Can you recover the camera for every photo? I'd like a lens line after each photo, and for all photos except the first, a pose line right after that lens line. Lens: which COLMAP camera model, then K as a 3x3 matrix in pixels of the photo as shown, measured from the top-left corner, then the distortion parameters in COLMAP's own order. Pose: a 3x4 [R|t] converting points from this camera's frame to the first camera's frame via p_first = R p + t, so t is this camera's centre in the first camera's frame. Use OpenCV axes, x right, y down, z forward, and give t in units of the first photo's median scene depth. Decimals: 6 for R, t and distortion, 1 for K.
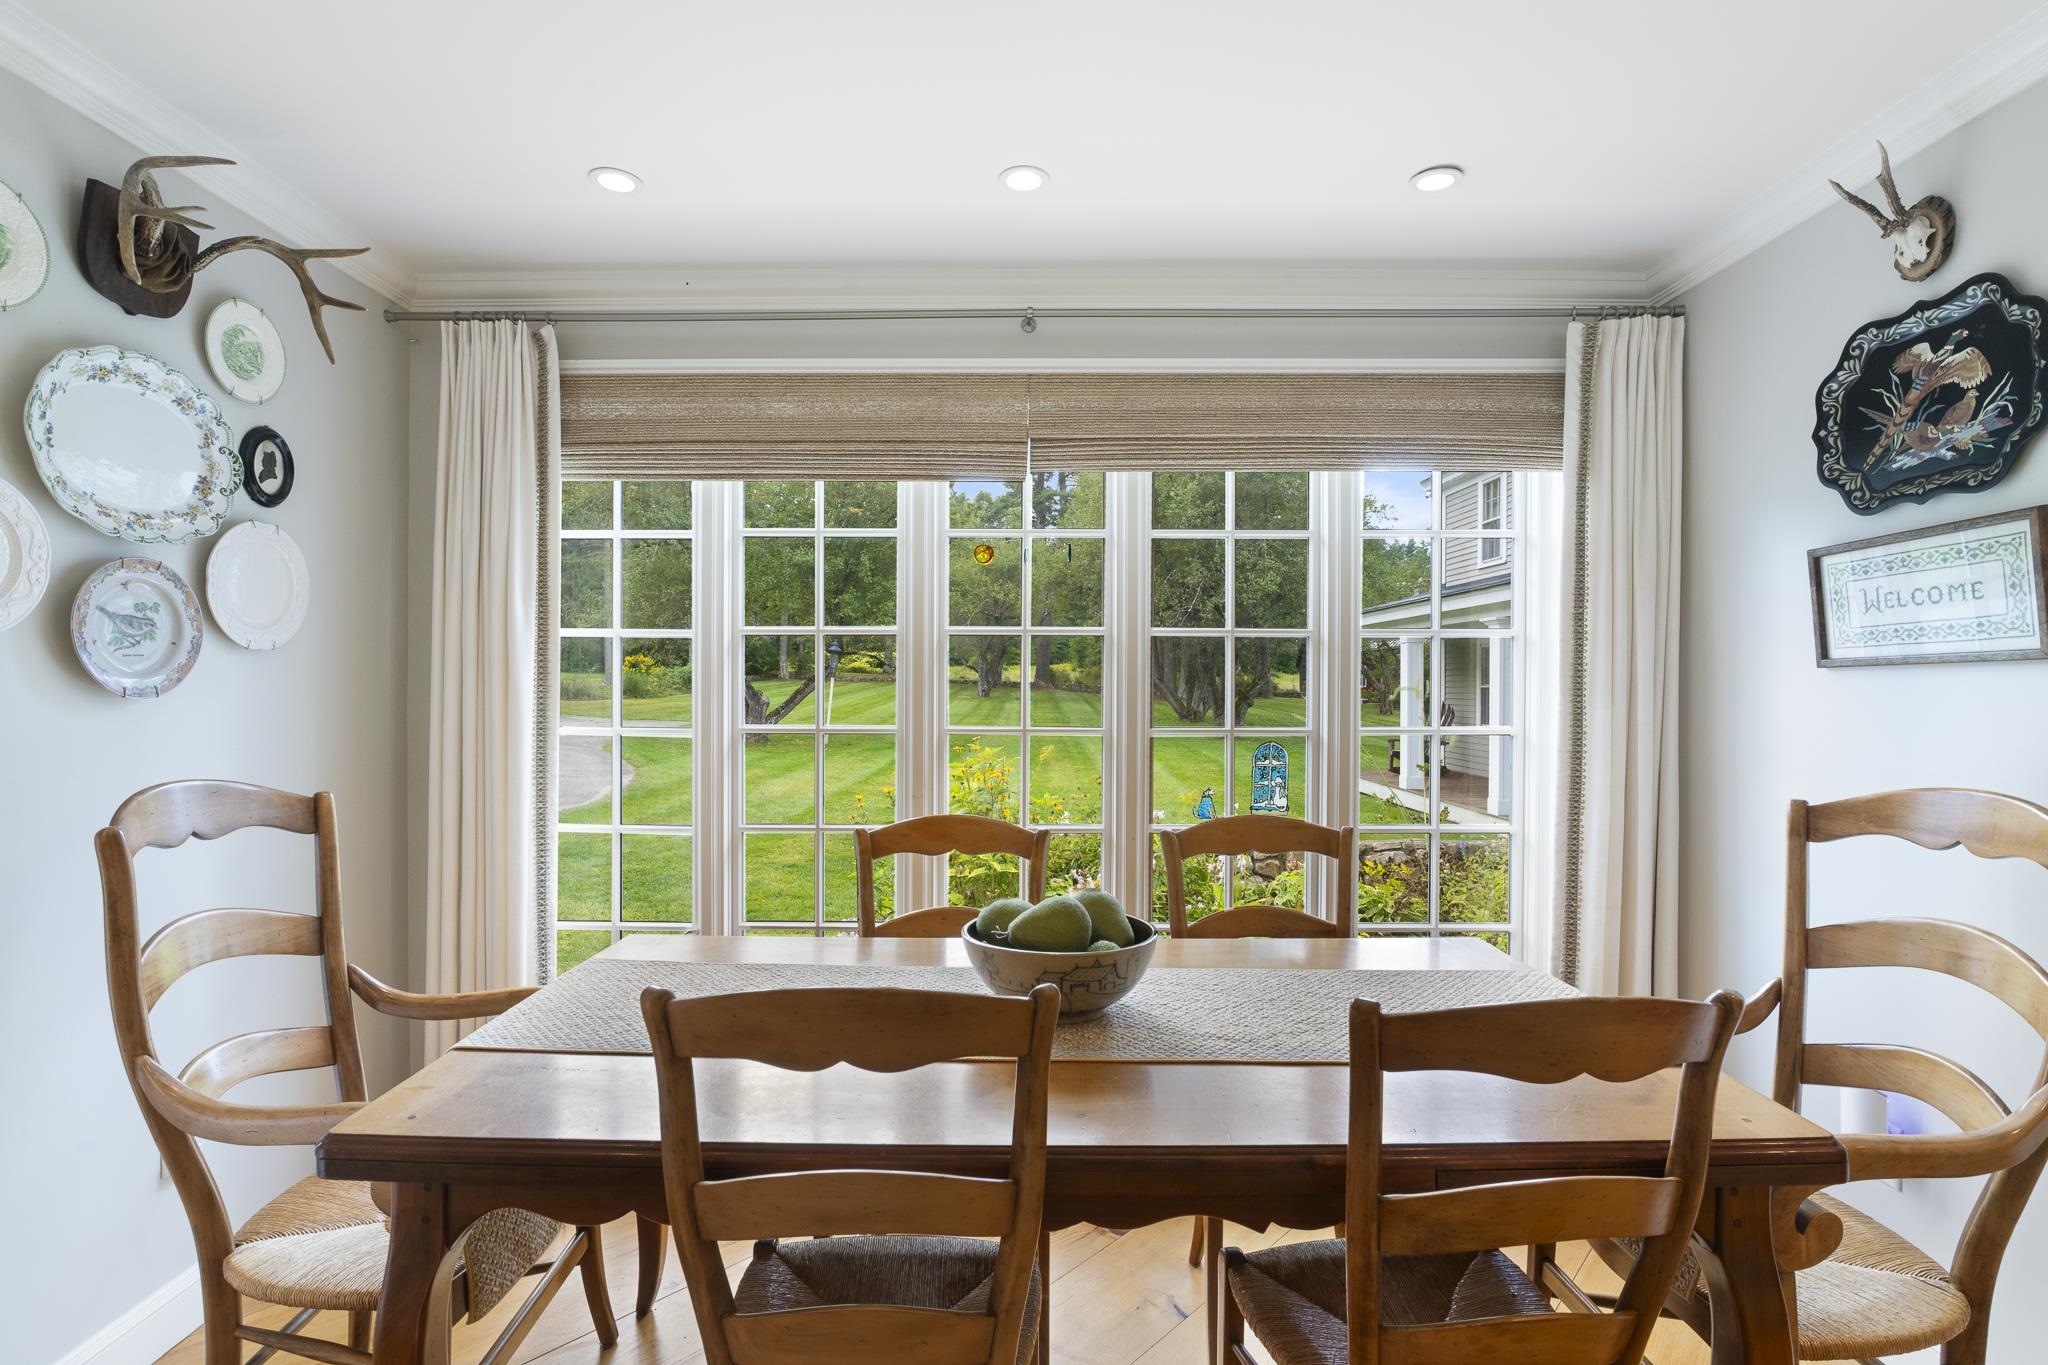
lens RADIAL K [[943.0, 0, 1016.9], [0, 943.0, 690.2], [0, 0, 1]] dist [-0.017341, 0.000985]
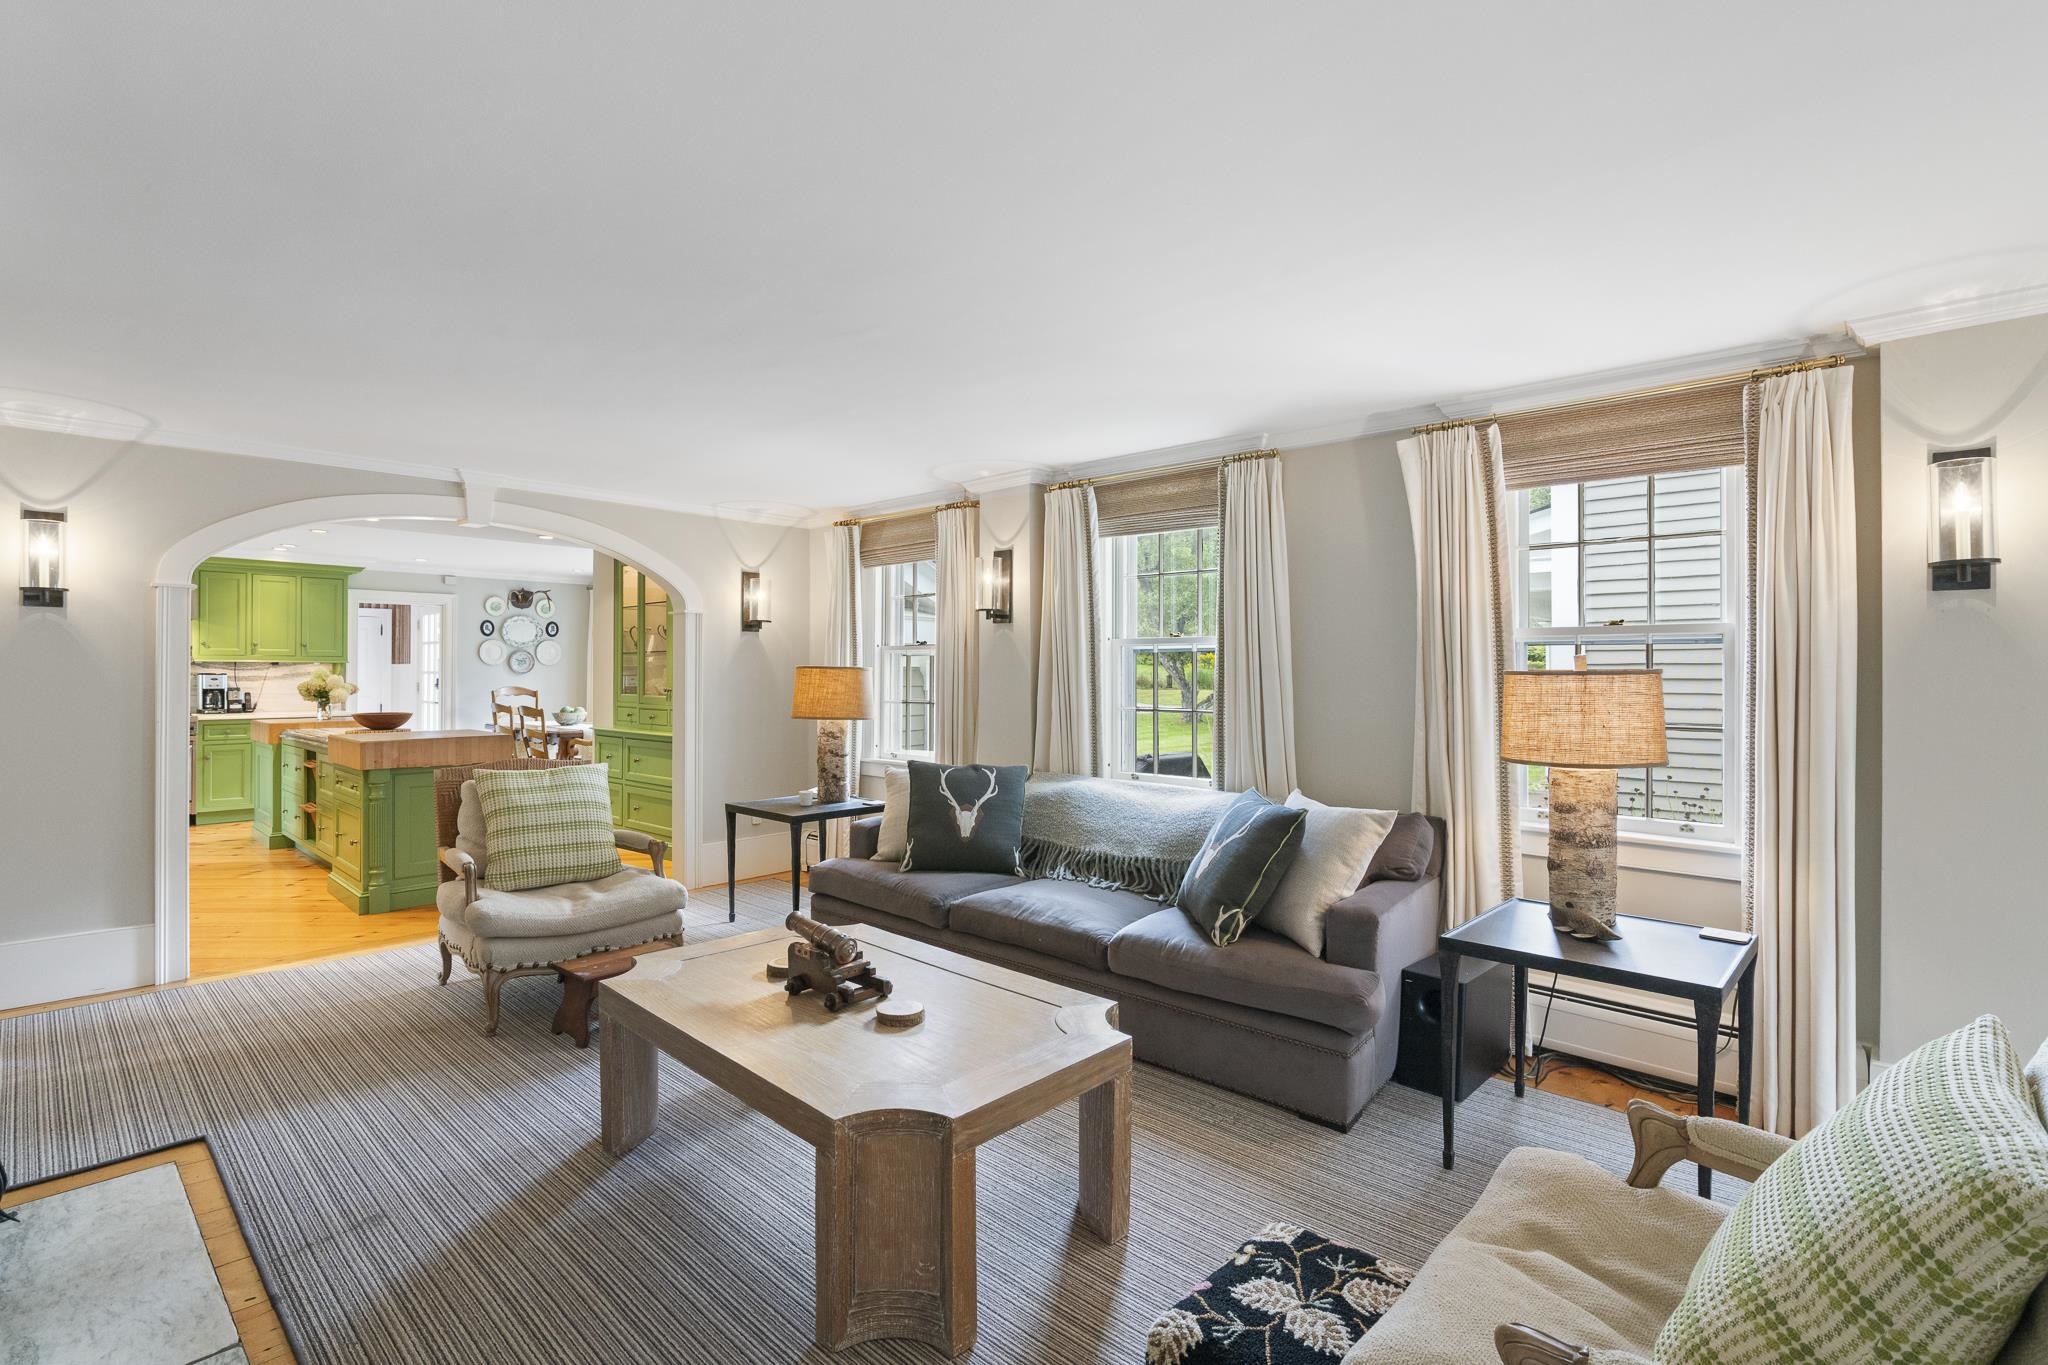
lens RADIAL K [[943.0, 0, 1018.2], [0, 943.0, 671.6], [0, 0, 1]] dist [-0.017341, 0.000985]
pose [[0.745046, 0.004229, -0.666999, 5.418037], [-0.018774, 0.999717, -0.014632, 0.023487], [0.666748, 0.023424, 0.744915, -1.351922]]
